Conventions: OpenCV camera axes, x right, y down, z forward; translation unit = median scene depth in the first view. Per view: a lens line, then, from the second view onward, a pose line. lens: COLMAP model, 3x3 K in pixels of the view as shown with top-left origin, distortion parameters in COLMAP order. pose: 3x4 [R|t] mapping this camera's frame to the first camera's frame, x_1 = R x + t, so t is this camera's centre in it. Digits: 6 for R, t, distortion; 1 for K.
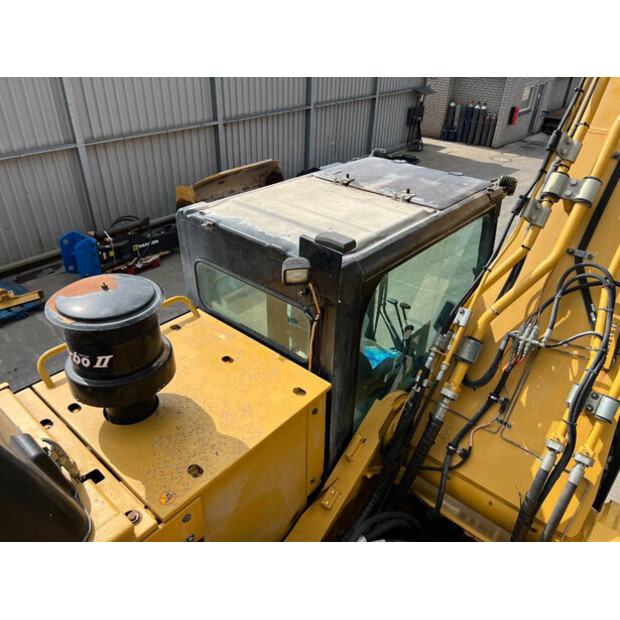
lens RADIAL K [[472.6, 0, 313.7], [0, 472.6, 306.3], [0, 0, 1]] dist [0.023788, -0.005053]
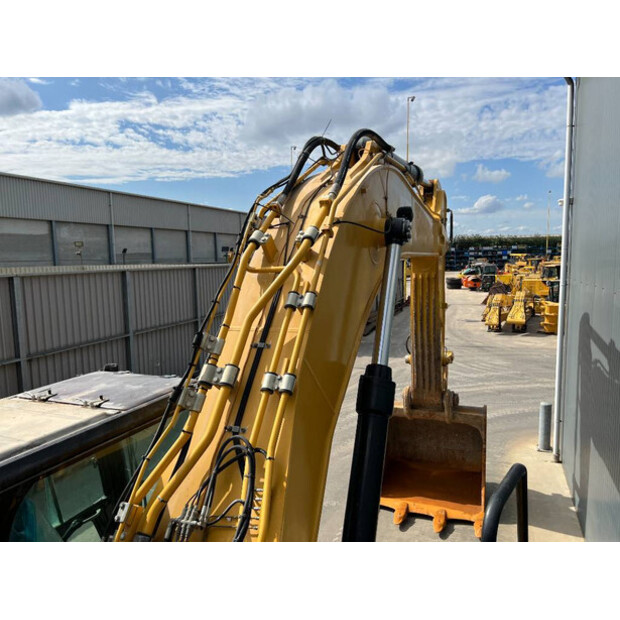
lens RADIAL K [[472.6, 0, 309.7], [0, 472.6, 305.0], [0, 0, 1]] dist [0.023788, -0.005053]
pose [[0.946131, -0.078188, 0.314203, 0.391344], [0.205754, 0.894466, -0.396984, 0.106986], [-0.250004, 0.440247, 0.862369, -0.145047]]
